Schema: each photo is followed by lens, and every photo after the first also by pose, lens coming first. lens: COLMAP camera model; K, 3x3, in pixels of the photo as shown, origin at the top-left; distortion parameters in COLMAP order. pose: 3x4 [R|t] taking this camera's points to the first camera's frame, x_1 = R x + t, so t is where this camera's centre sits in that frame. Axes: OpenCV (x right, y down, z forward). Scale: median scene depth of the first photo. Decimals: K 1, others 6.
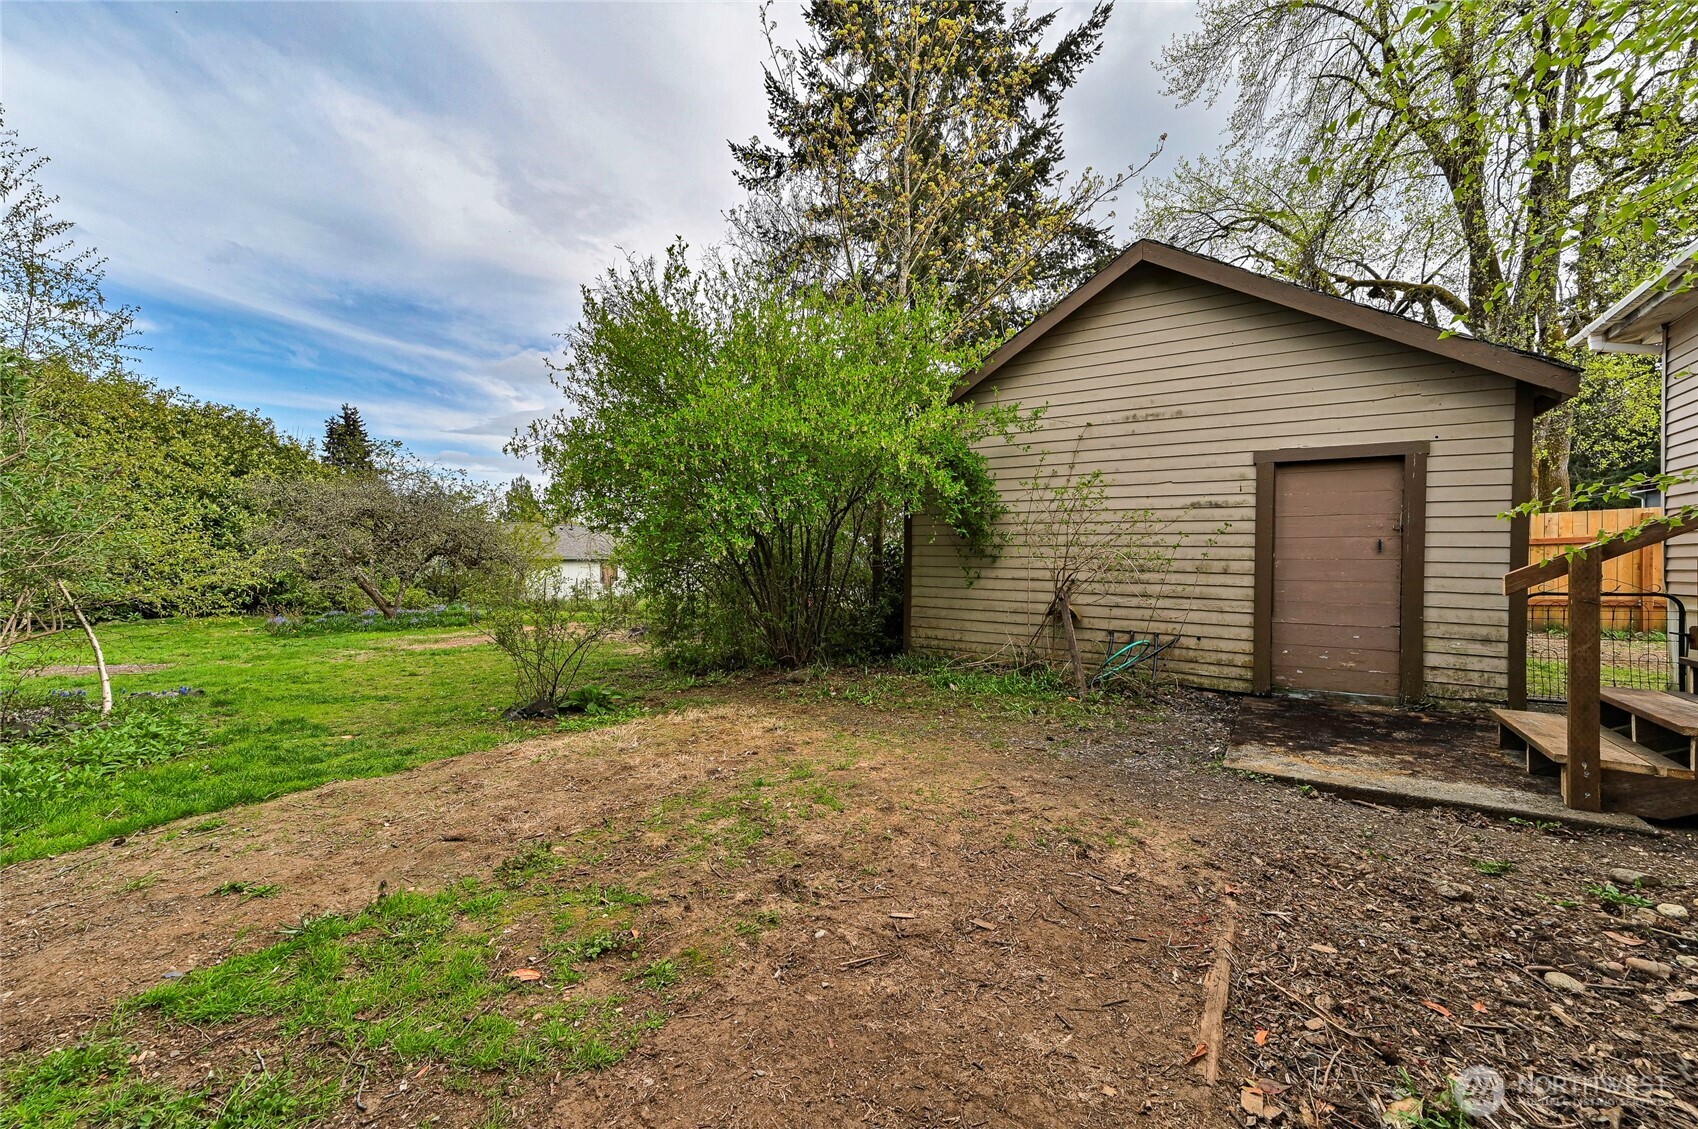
lens RADIAL K [[661.3, 0, 846.8], [0, 661.3, 548.5], [0, 0, 1]] dist [0.014792, 0.000045]
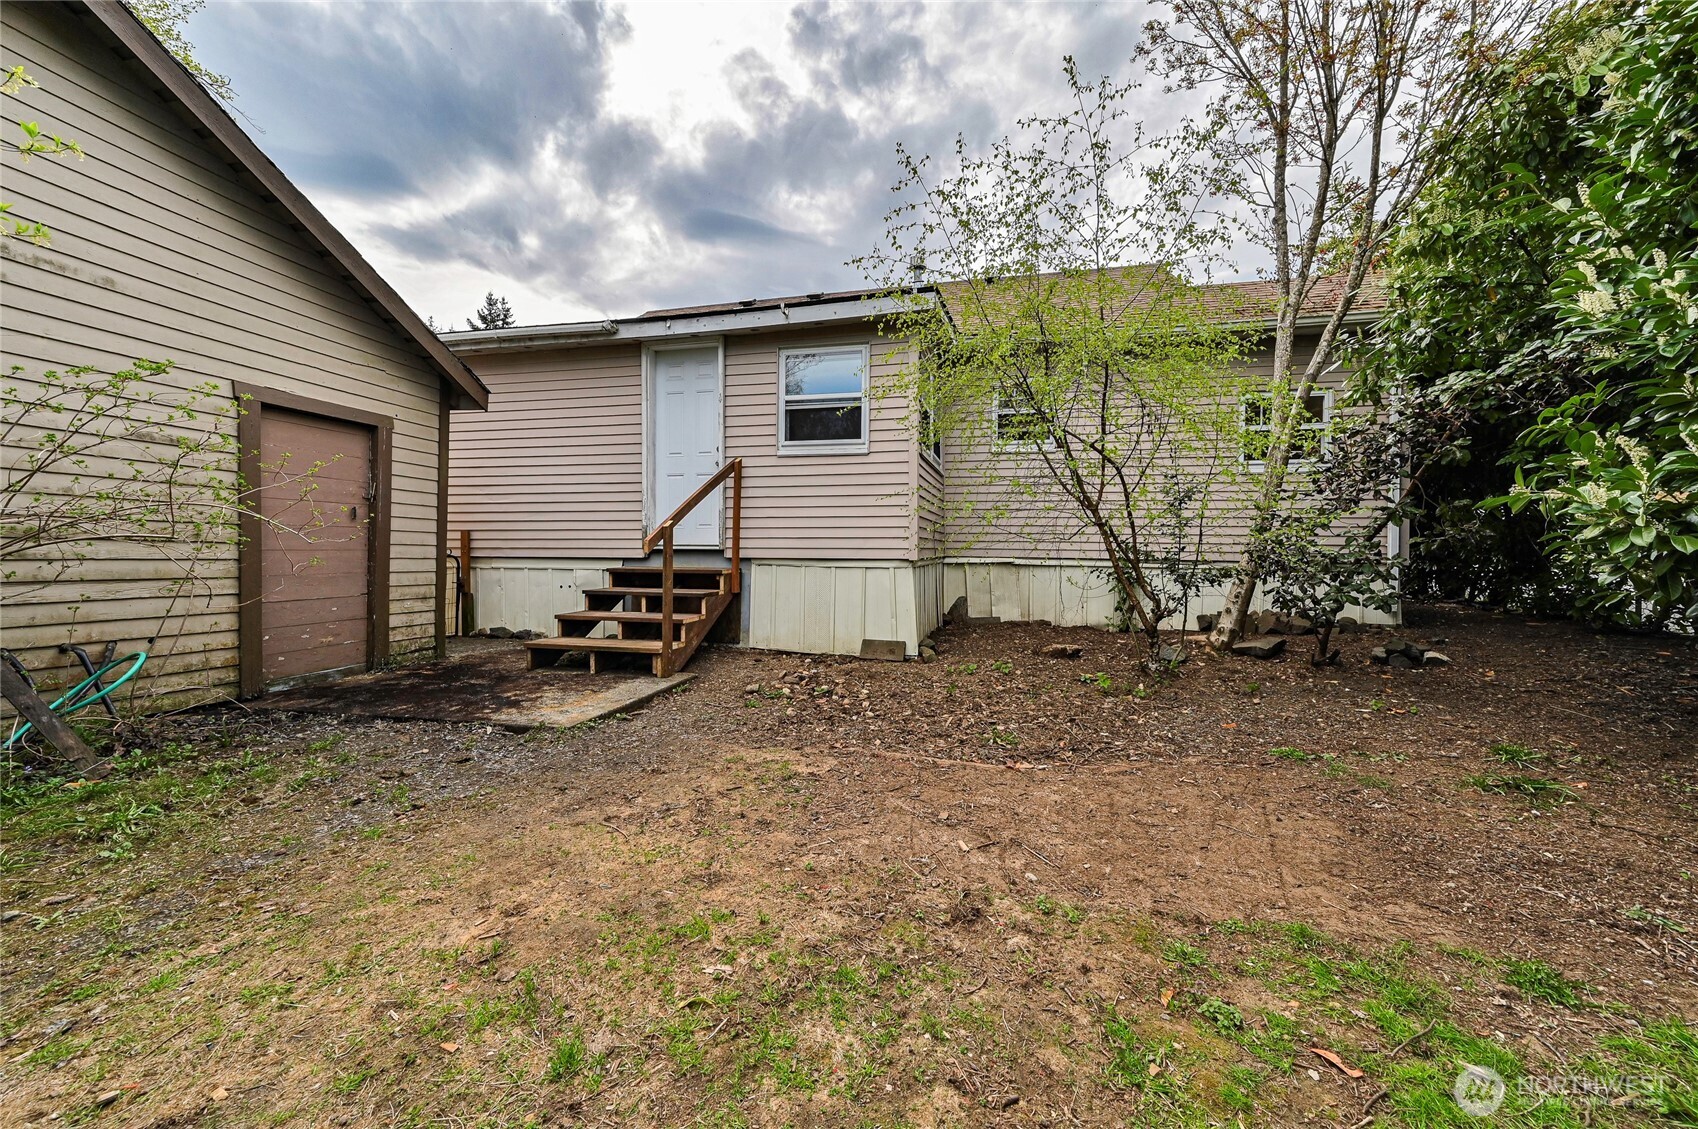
lens RADIAL K [[661.3, 0, 843.2], [0, 661.3, 553.6], [0, 0, 1]] dist [0.014792, 0.000045]
pose [[-0.318610, -0.016435, 0.947743, -0.375354], [-0.027549, 0.999588, 0.008072, 0.028632], [-0.947485, -0.023537, -0.318932, 0.657017]]
